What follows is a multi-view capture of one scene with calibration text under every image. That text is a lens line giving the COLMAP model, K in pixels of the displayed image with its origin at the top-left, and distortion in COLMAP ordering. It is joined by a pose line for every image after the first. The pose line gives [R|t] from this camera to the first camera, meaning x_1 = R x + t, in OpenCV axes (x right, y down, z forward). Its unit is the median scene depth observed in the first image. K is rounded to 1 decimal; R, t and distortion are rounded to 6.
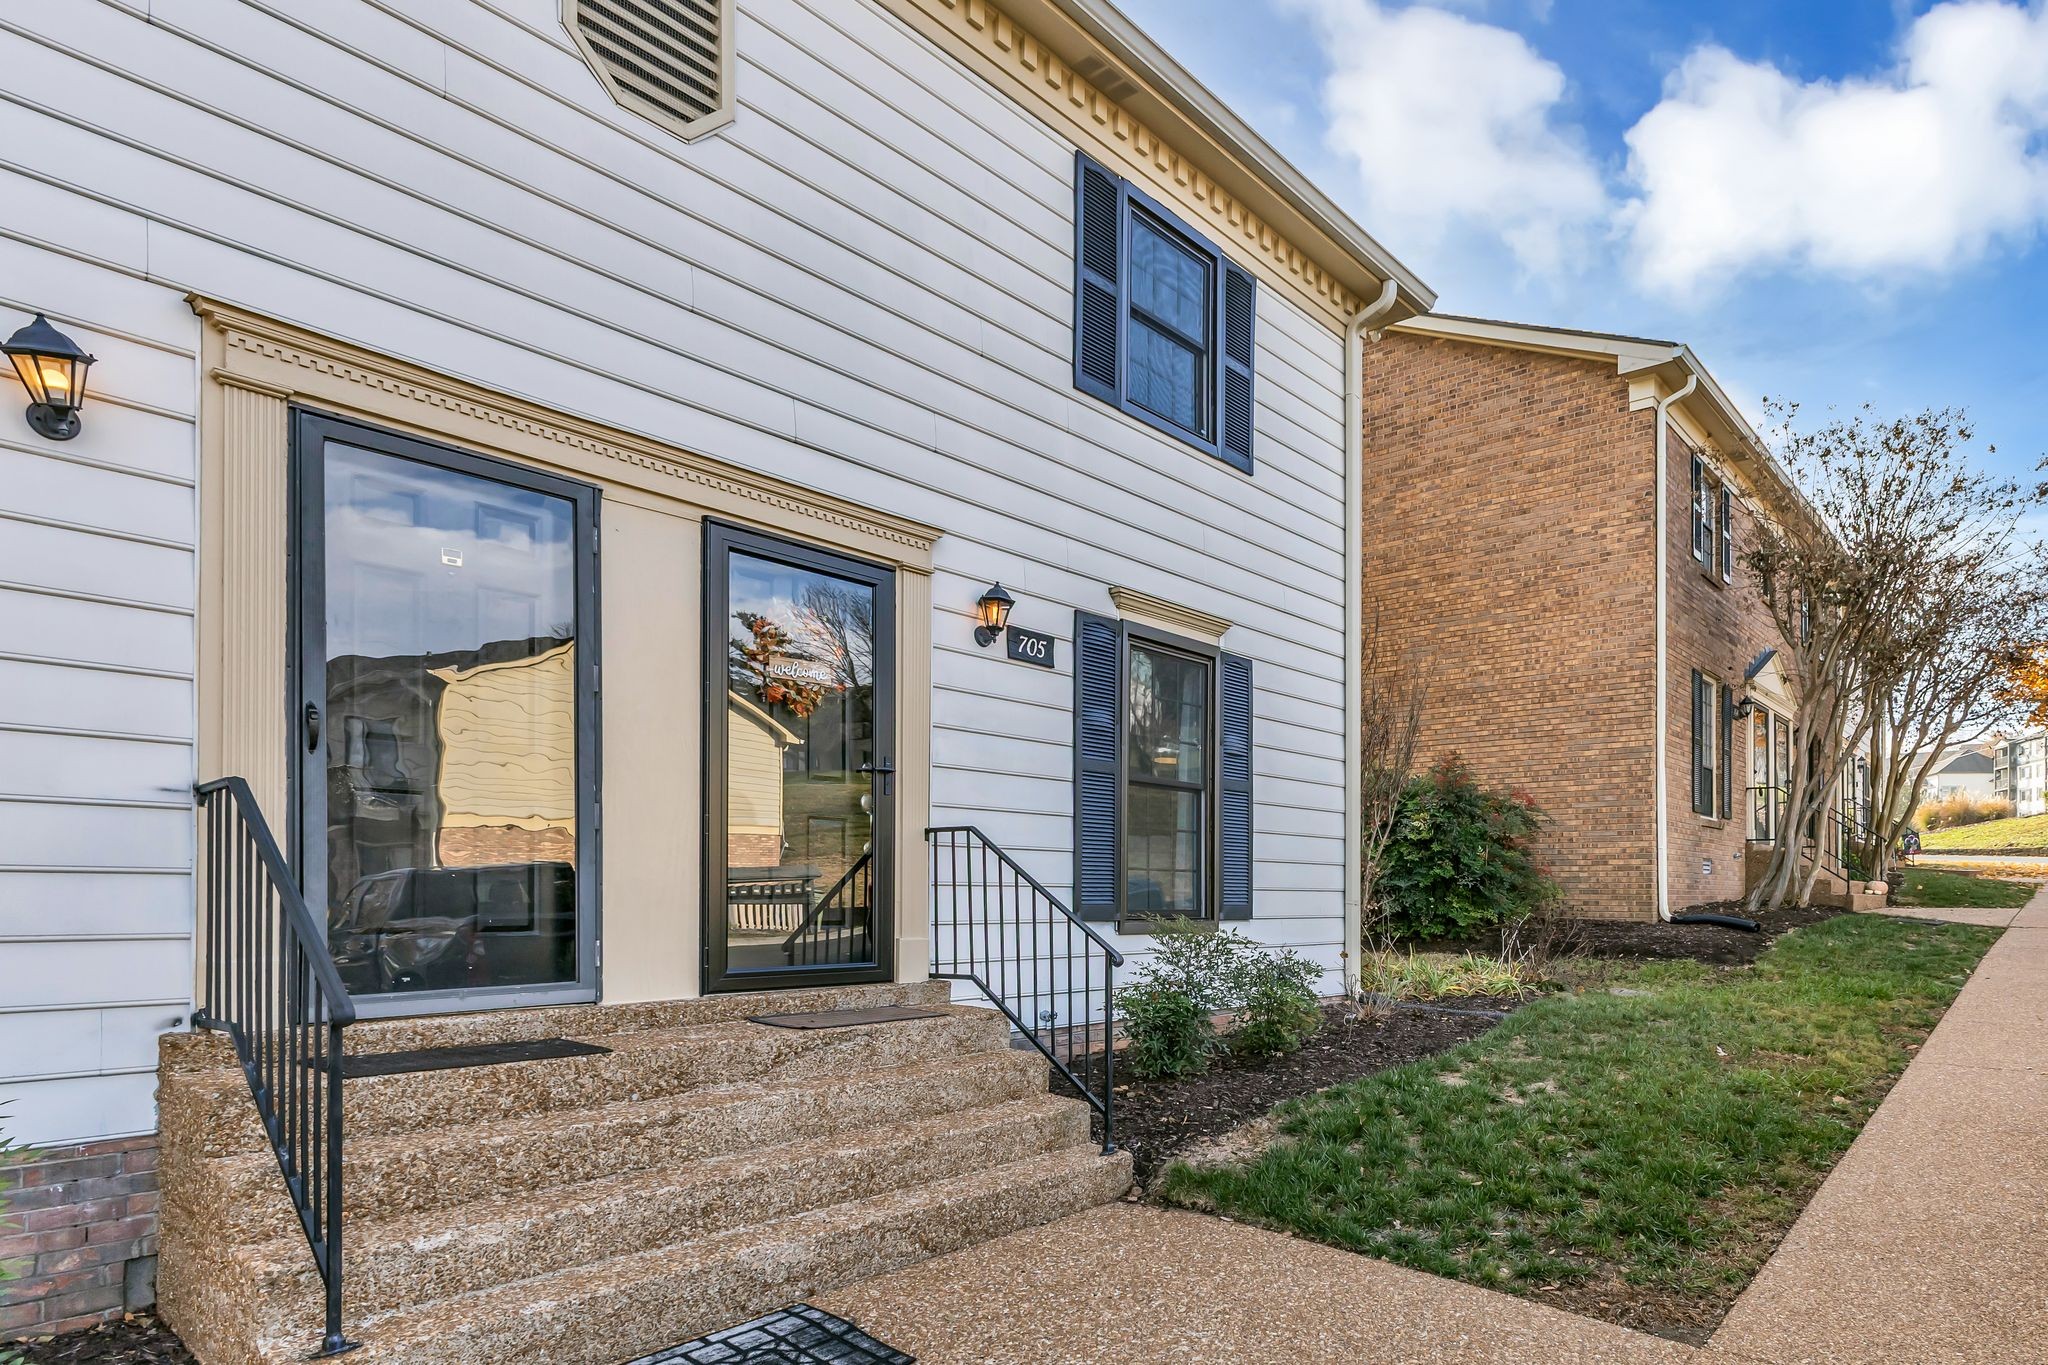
lens RADIAL K [[993.3, 0, 1075.5], [0, 993.3, 755.7], [0, 0, 1]] dist [0.001834, 0.000046]
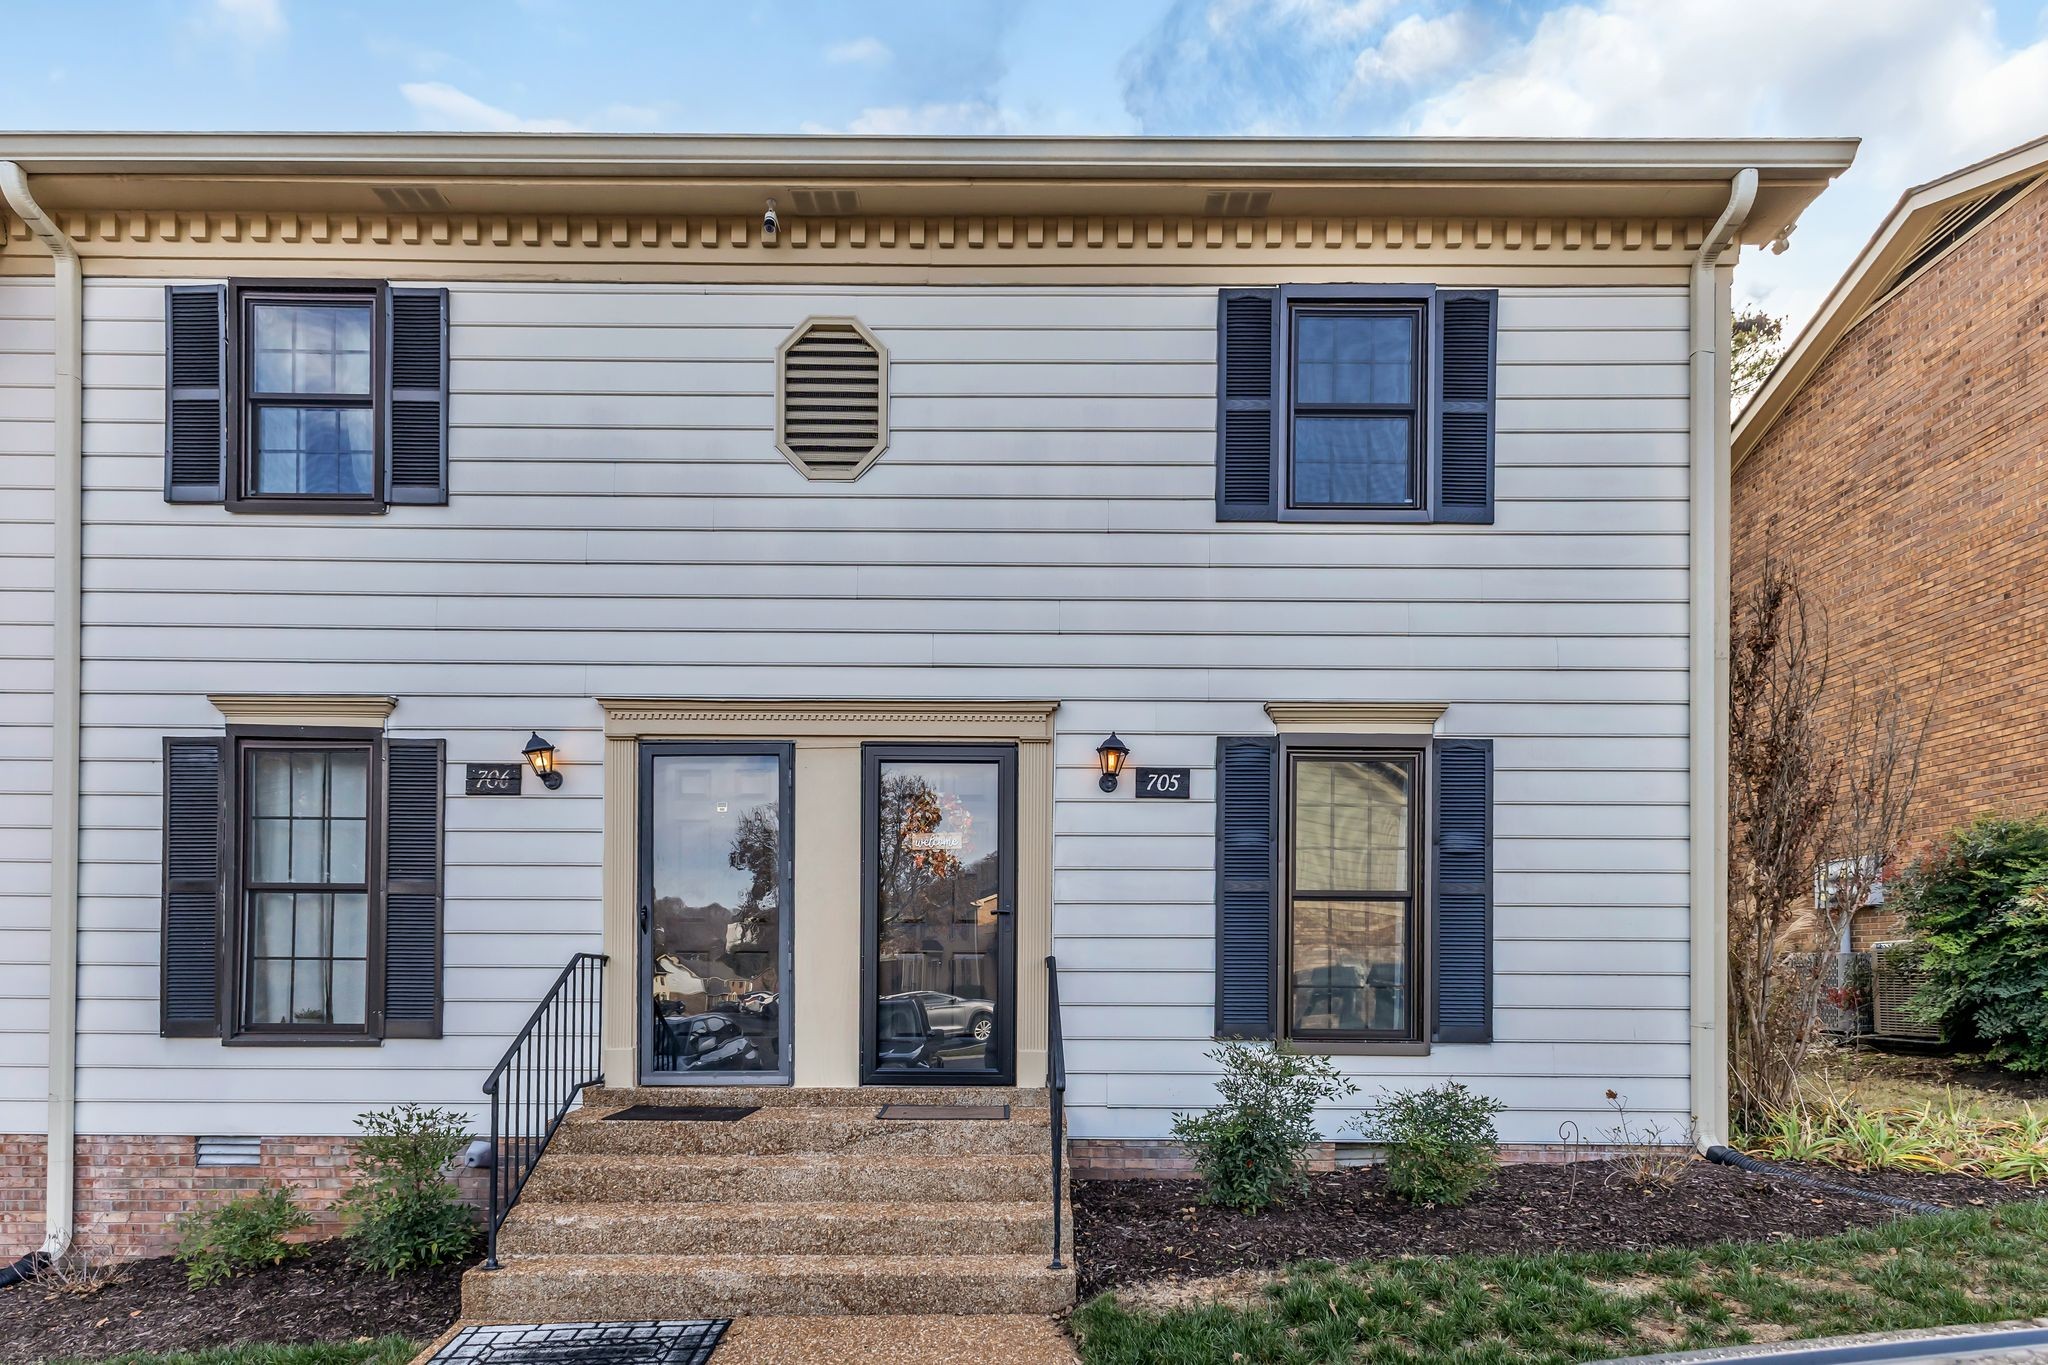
lens RADIAL K [[809.8, 0, 1024.4], [0, 809.8, 884.5], [0, 0, 1]] dist [0.003211, 0.000091]
pose [[0.714791, -0.088877, -0.693667, 0.497114], [0.098566, 0.994794, -0.025892, 0.009186], [0.692357, -0.049865, 0.719830, 0.287249]]
